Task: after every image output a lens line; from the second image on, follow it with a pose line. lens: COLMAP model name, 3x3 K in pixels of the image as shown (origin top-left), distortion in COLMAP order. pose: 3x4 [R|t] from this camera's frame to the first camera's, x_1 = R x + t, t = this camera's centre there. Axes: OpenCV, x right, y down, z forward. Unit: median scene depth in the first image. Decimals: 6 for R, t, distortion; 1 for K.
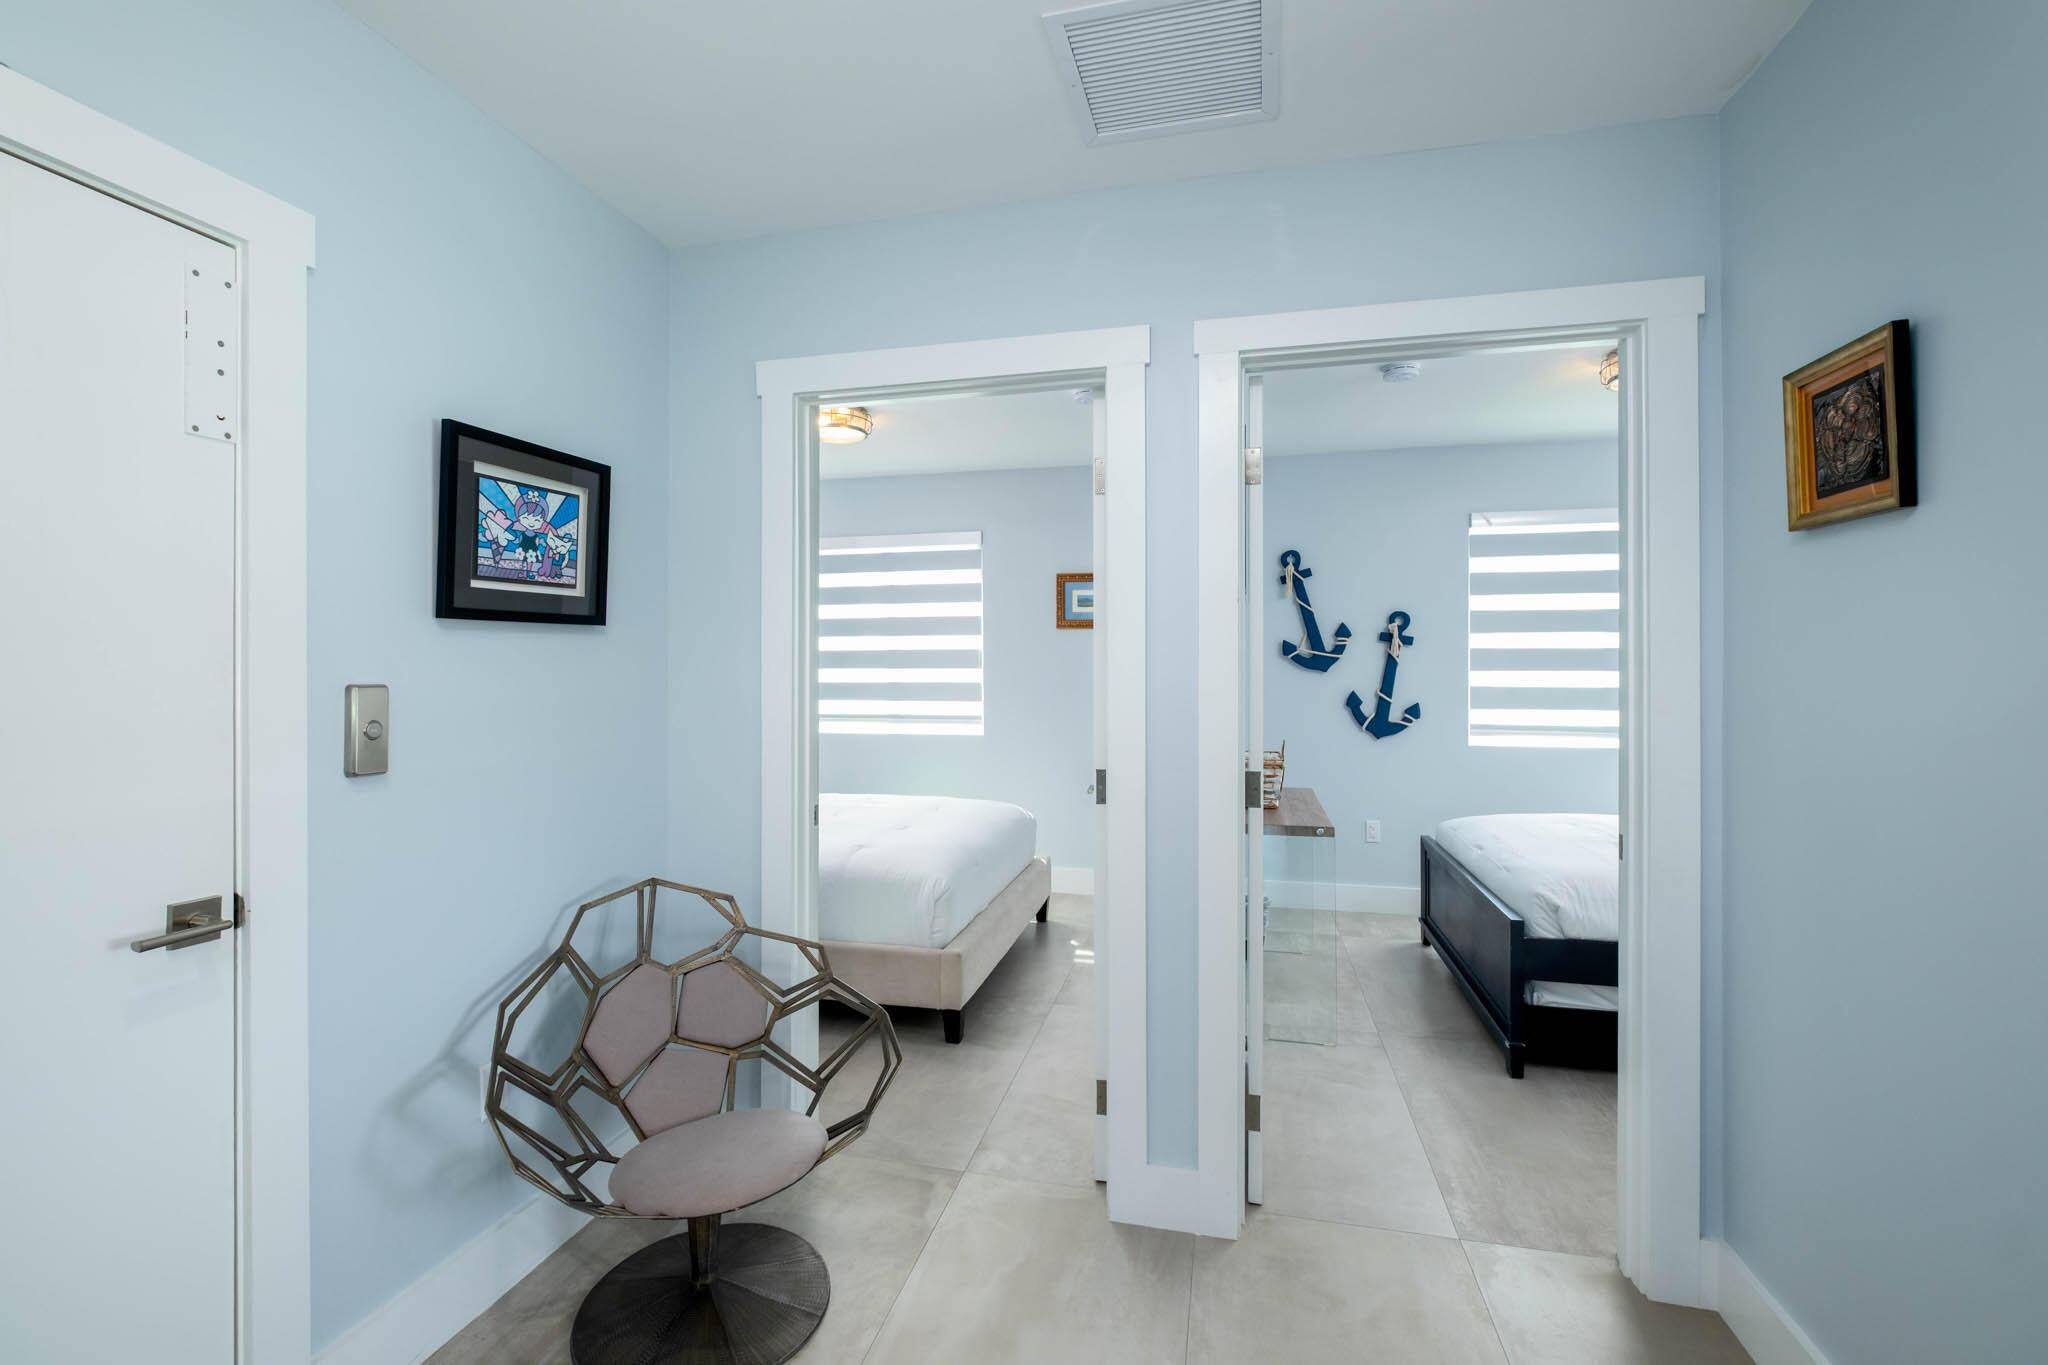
lens RADIAL K [[890.0, 0, 1018.4], [0, 890.0, 672.0], [0, 0, 1]] dist [-0.002419, -0.000349]
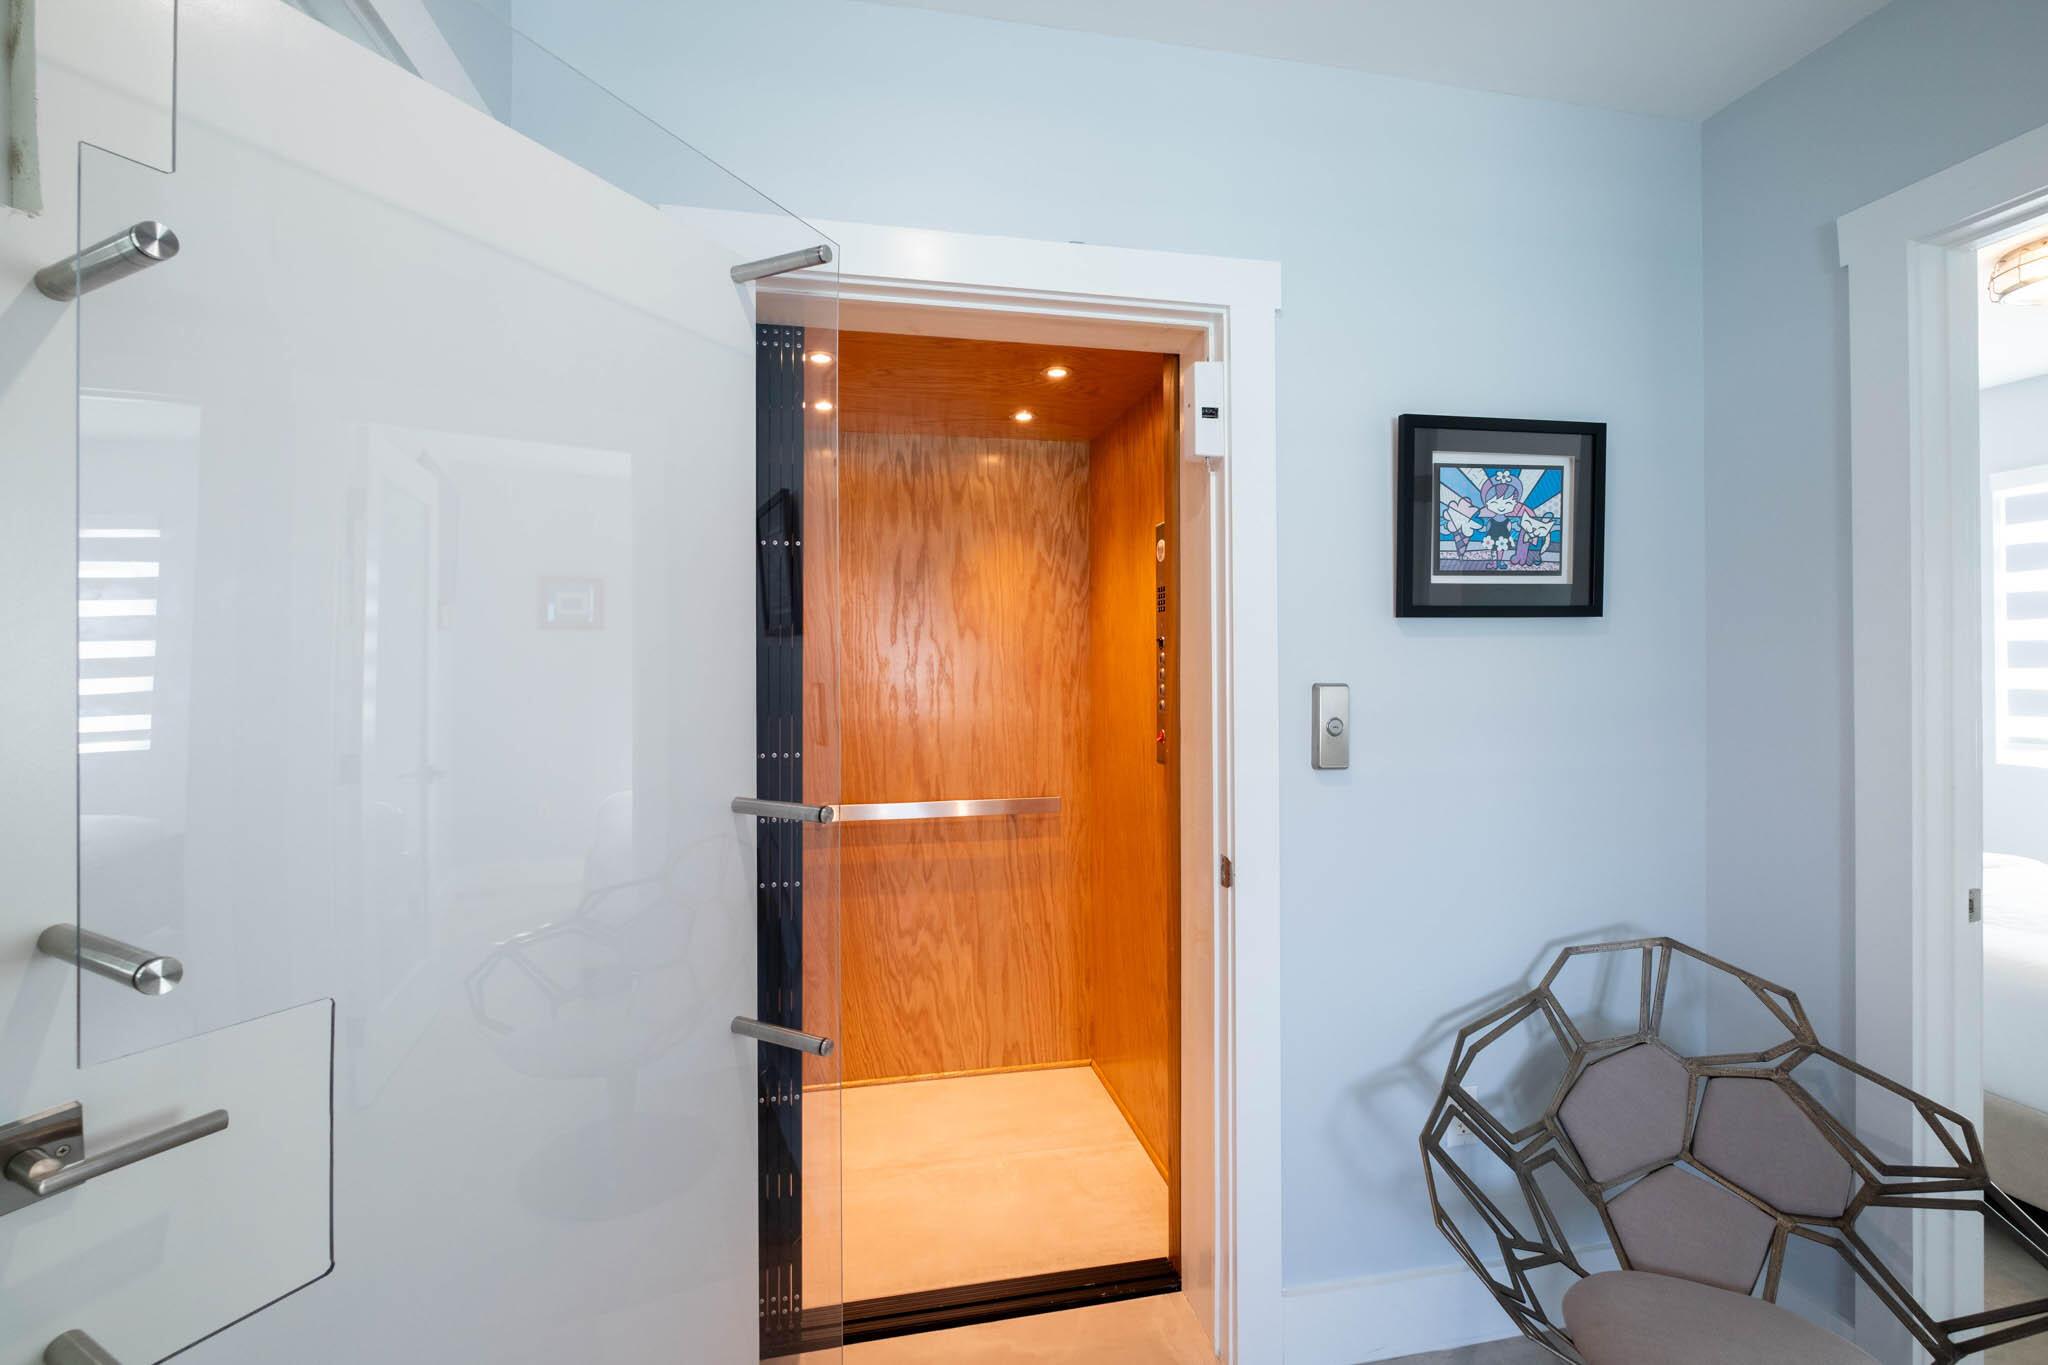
lens RADIAL K [[893.2, 0, 1031.2], [0, 893.2, 664.2], [0, 0, 1]] dist [-0.002217, -0.000111]
pose [[0.437578, -0.003463, -0.899174, 0.055045], [-0.003559, 0.999978, -0.005583, -0.001416], [0.899173, 0.005643, 0.437556, 0.172311]]
